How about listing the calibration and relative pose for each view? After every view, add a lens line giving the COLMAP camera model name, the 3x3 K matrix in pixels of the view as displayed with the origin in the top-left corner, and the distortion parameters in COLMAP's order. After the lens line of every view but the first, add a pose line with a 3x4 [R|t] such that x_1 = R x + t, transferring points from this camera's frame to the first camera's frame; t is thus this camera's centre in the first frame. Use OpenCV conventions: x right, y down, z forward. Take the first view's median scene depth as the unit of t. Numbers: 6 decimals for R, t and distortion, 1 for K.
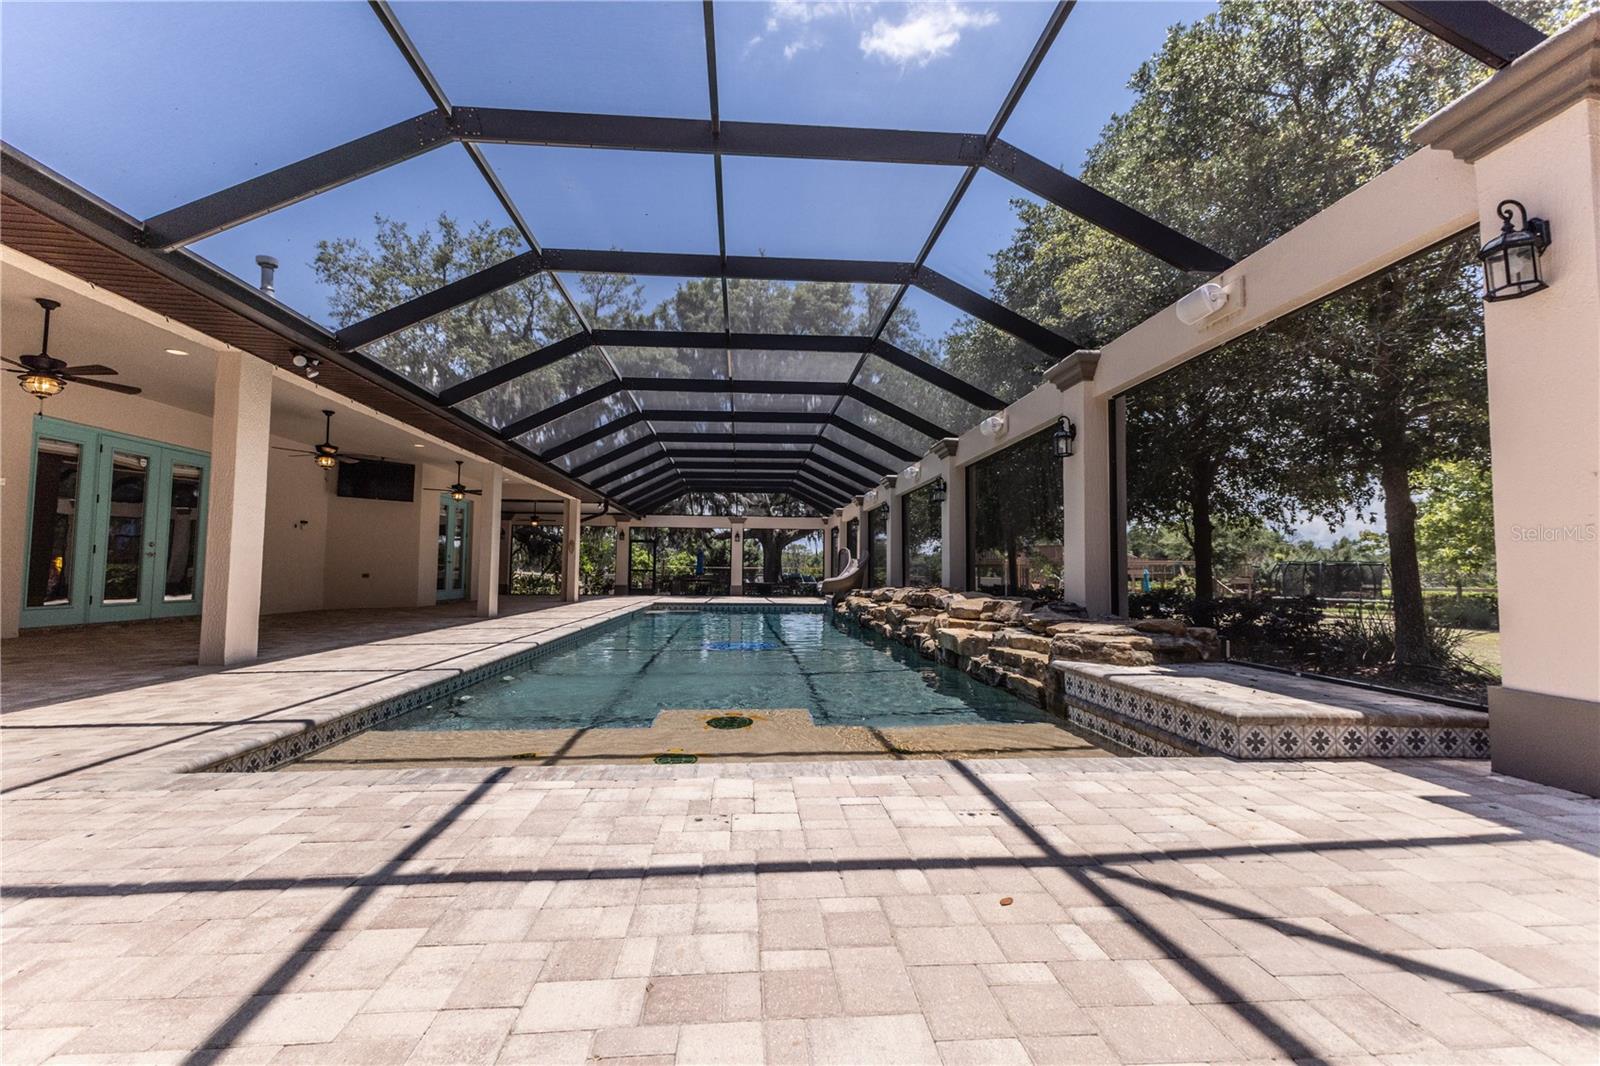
lens RADIAL K [[694.5, 0, 805.7], [0, 694.5, 533.1], [0, 0, 1]] dist [0.015057, -0.000996]
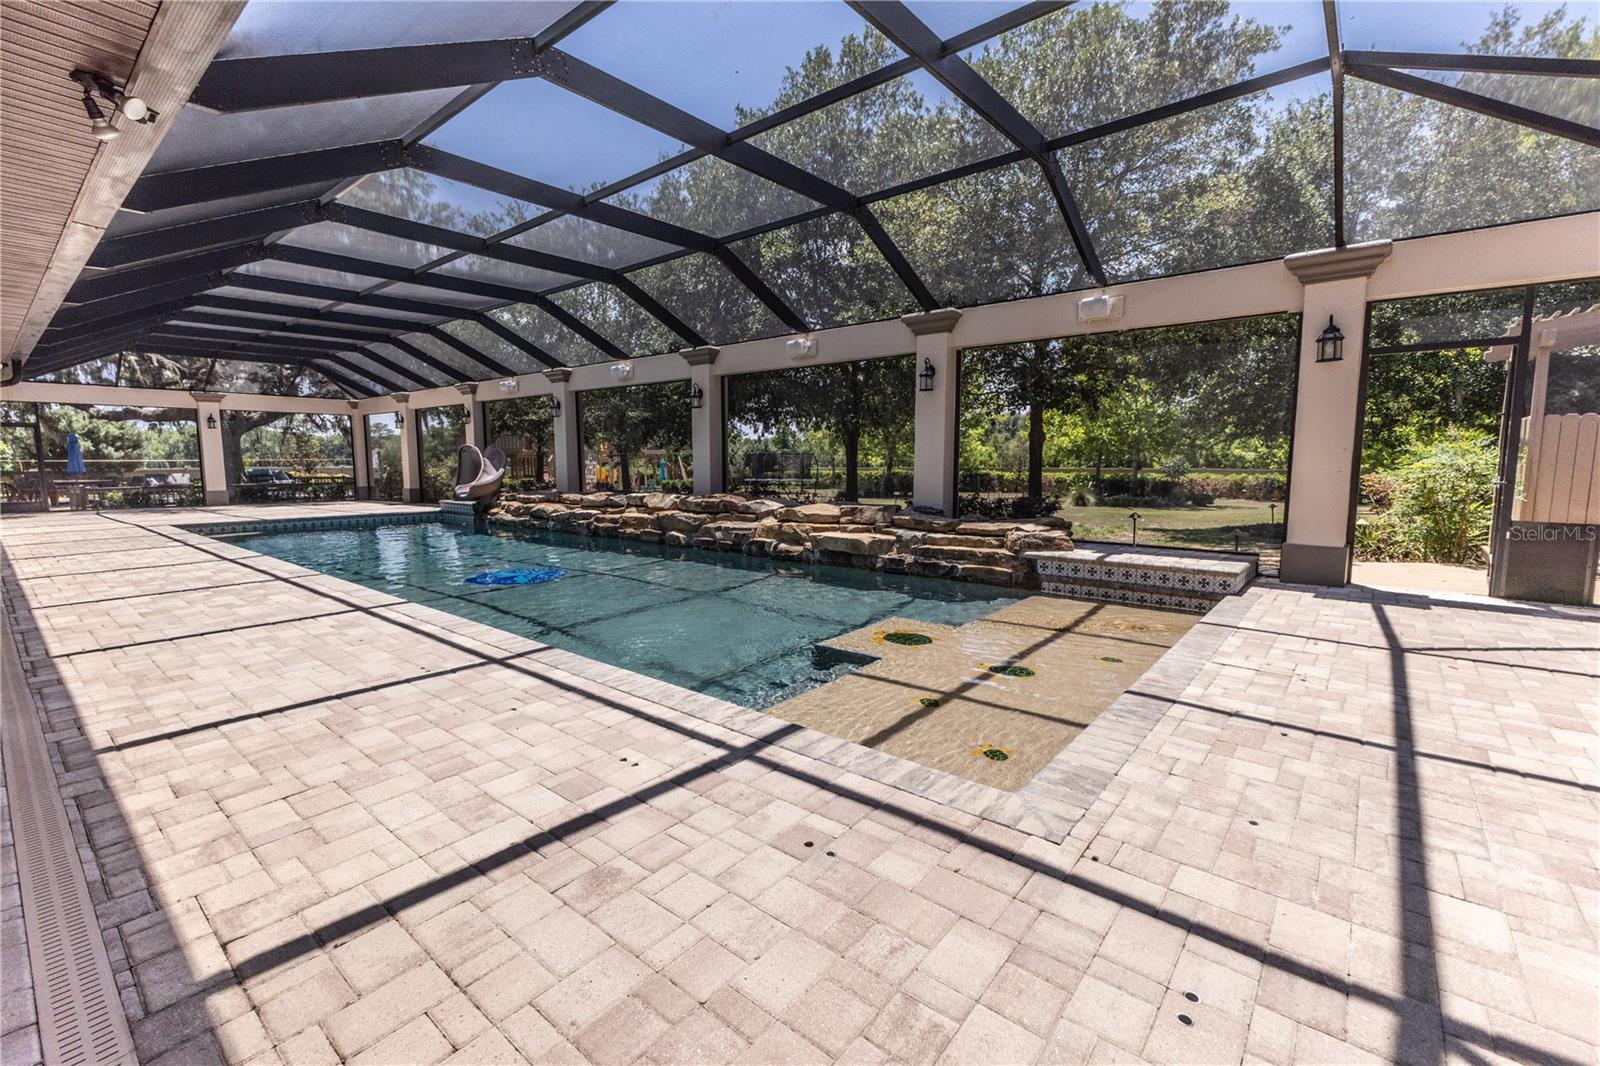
lens RADIAL K [[694.5, 0, 797.5], [0, 694.5, 530.0], [0, 0, 1]] dist [0.015057, -0.000996]
pose [[0.696198, -0.083470, 0.712981, -1.487289], [-0.032998, 0.988446, 0.147941, -0.085302], [-0.717091, -0.126523, 0.685399, 0.566278]]
